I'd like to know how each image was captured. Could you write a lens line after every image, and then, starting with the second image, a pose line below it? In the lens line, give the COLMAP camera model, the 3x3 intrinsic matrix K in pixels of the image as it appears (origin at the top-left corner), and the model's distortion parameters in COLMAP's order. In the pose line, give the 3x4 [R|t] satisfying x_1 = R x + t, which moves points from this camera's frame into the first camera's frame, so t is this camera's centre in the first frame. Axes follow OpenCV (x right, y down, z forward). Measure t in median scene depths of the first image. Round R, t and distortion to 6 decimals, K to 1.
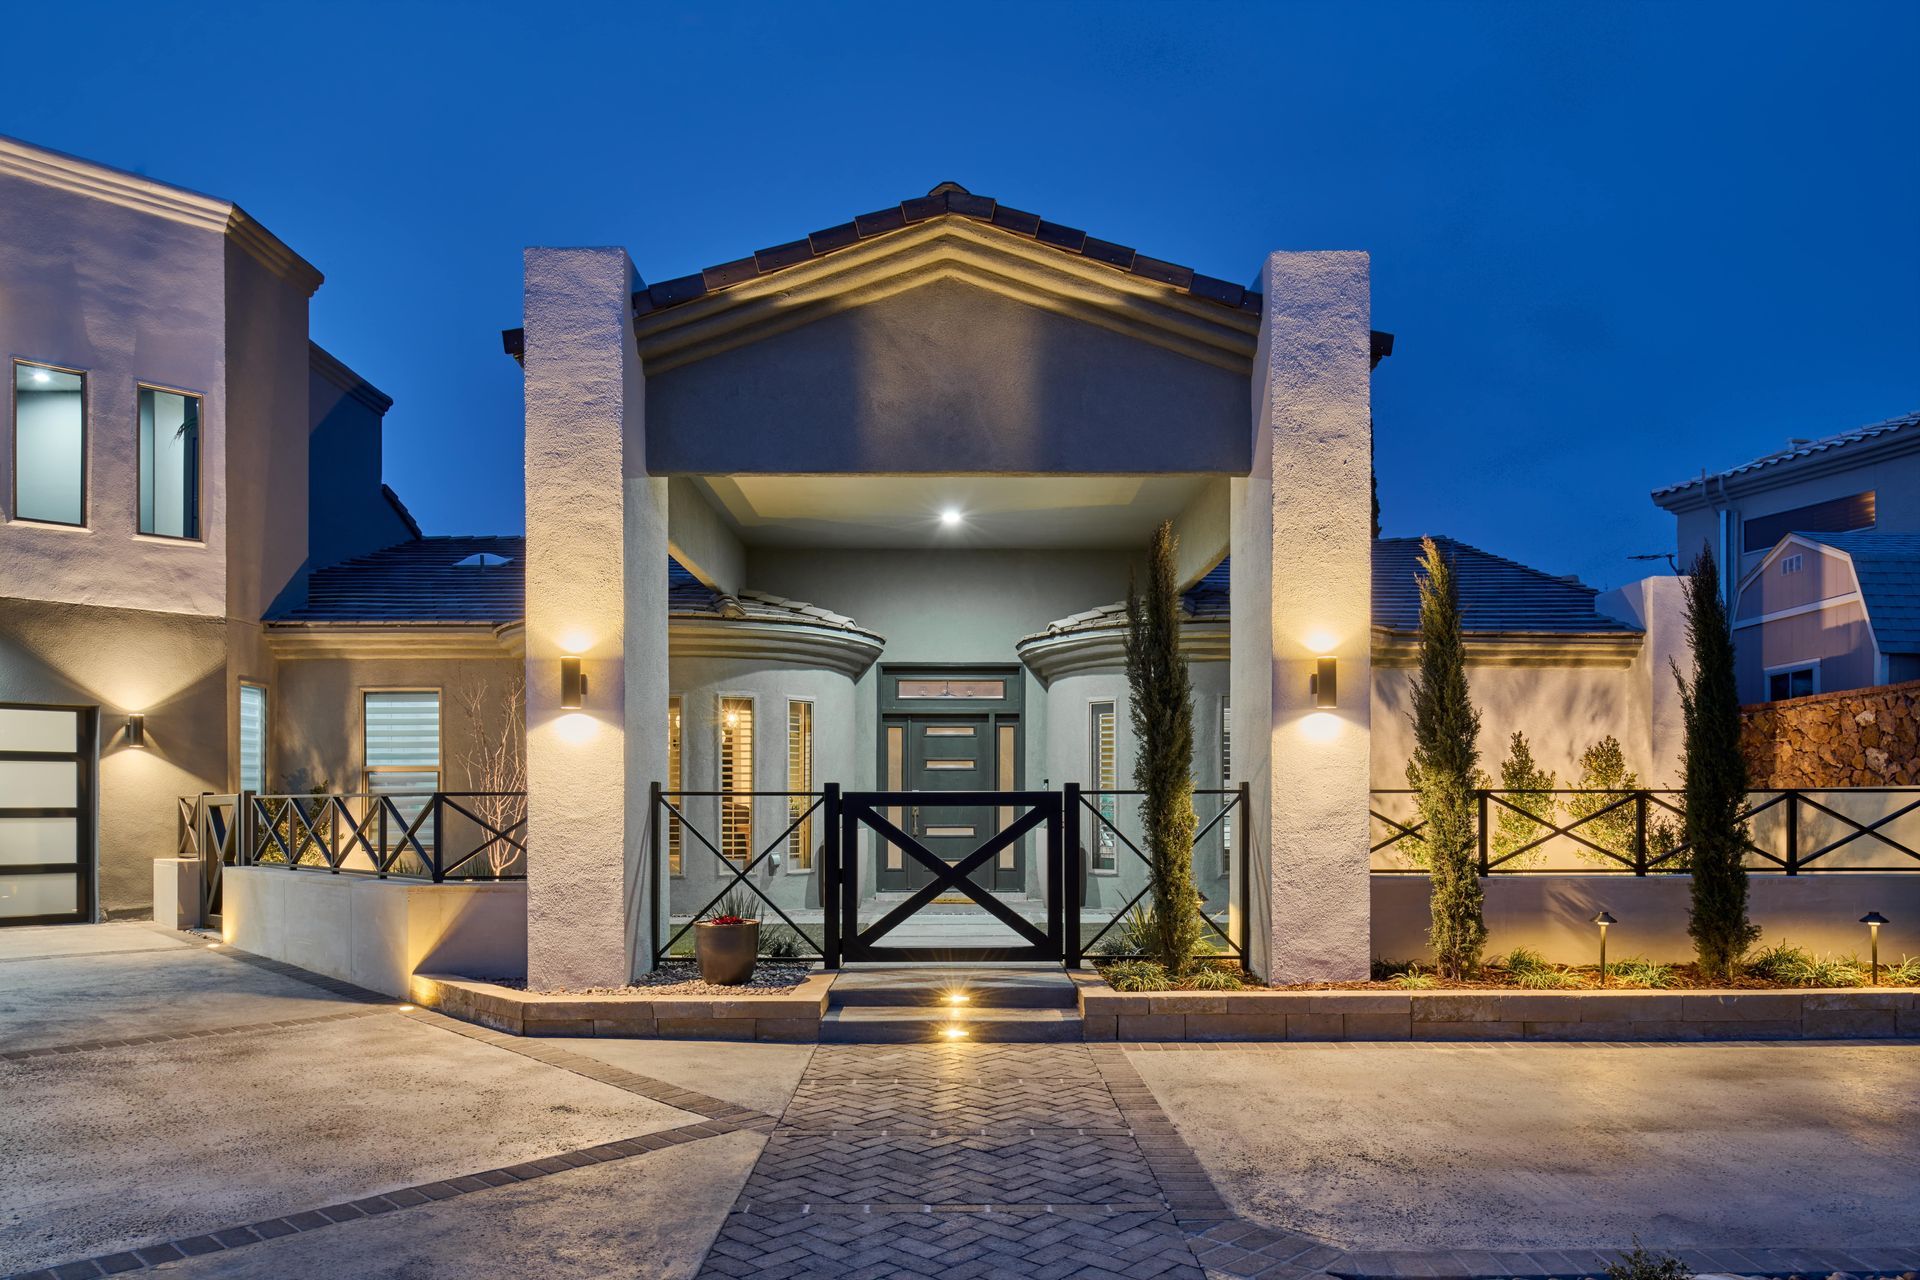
lens RADIAL K [[1314.6, 0, 966.8], [0, 1314.6, 808.2], [0, 0, 1]] dist [-0.004522, -0.015790]
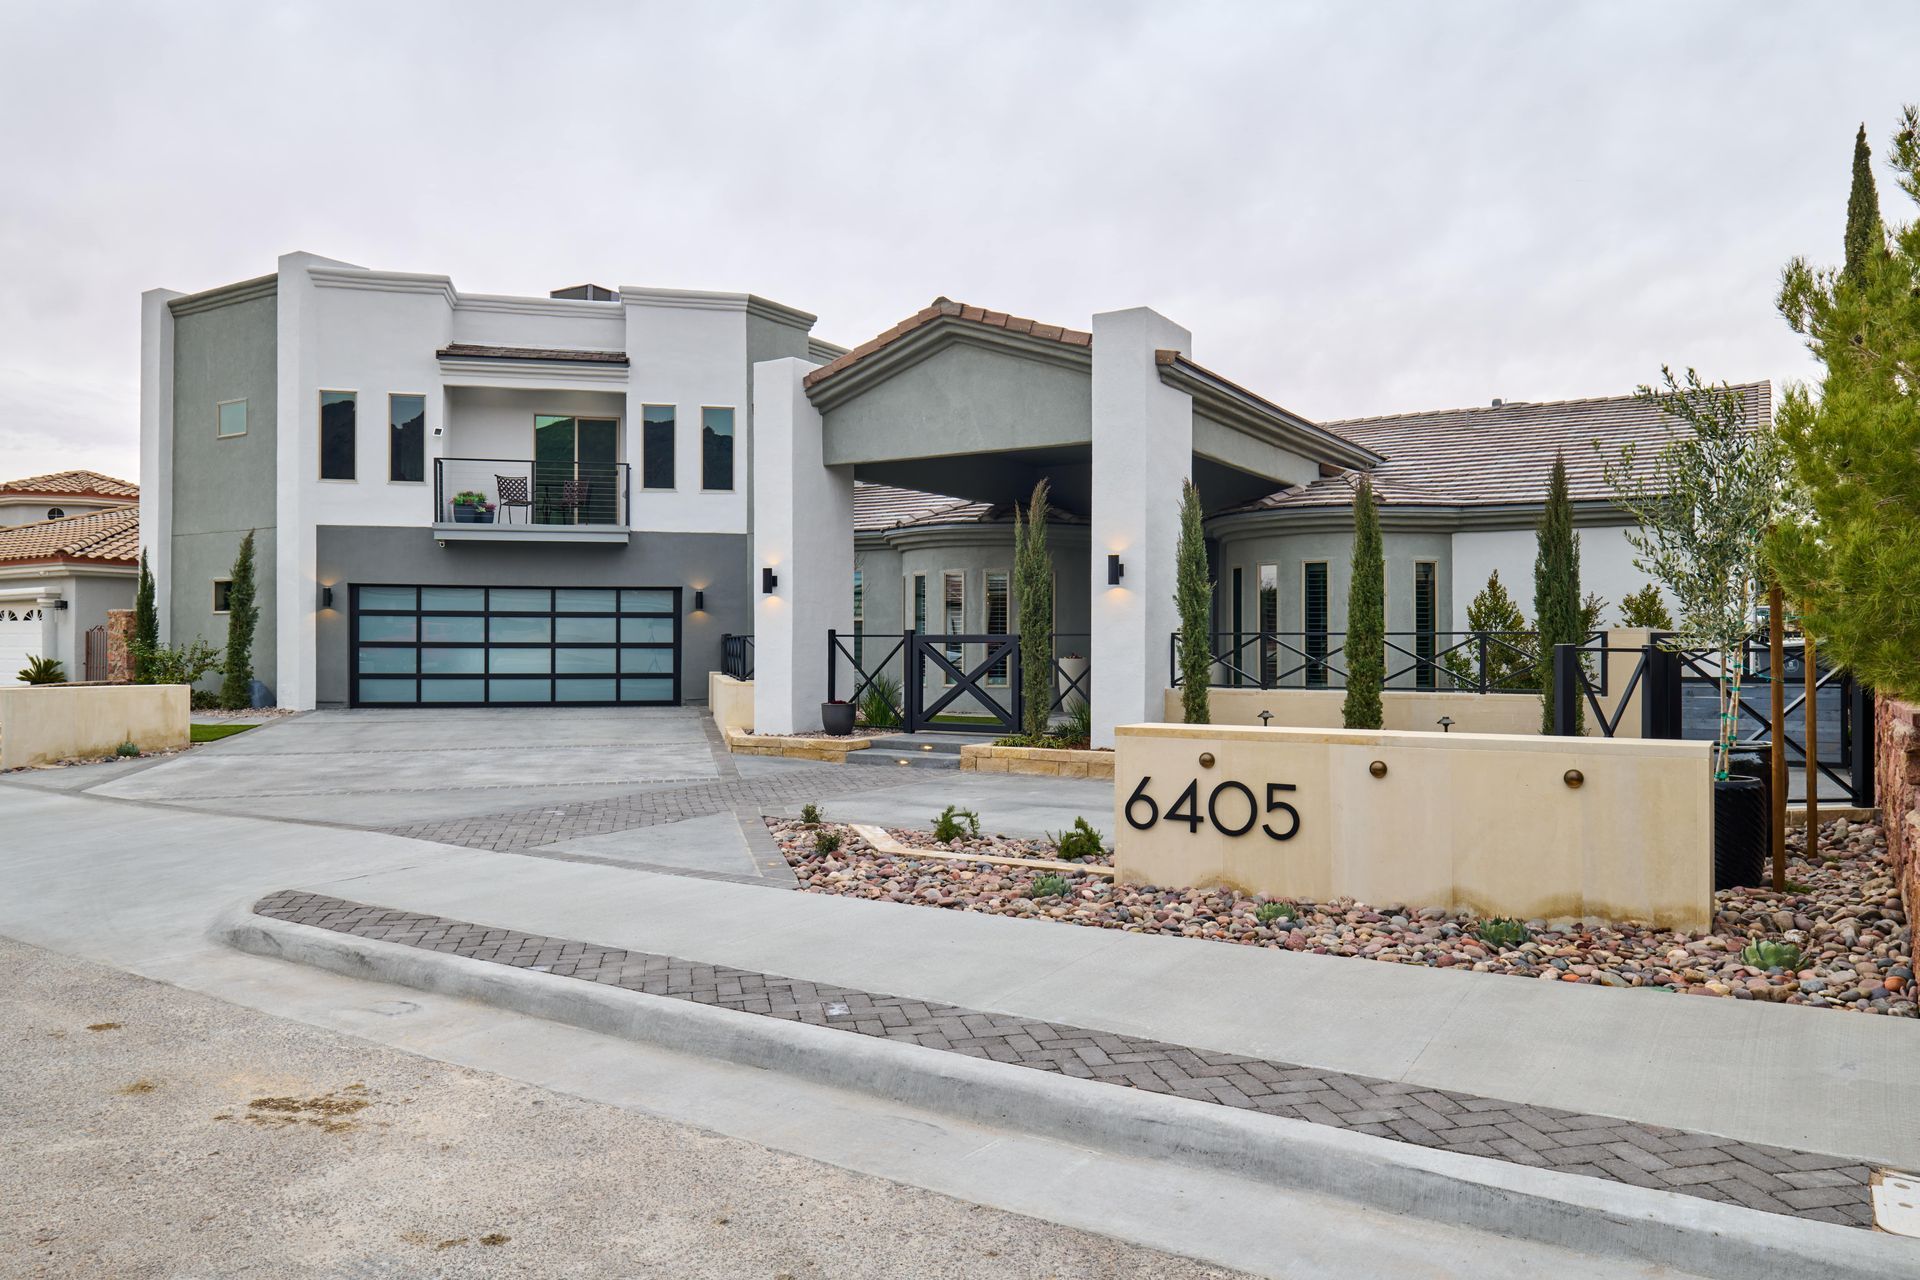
lens RADIAL K [[1314.6, 0, 969.7], [0, 1314.6, 640.0], [0, 0, 1]] dist [-0.004522, -0.015790]
pose [[0.844793, 0.000853, -0.535093, 0.677866], [-0.003227, 0.999989, -0.003500, 0.000574], [0.535084, 0.004684, 0.844786, -0.344900]]
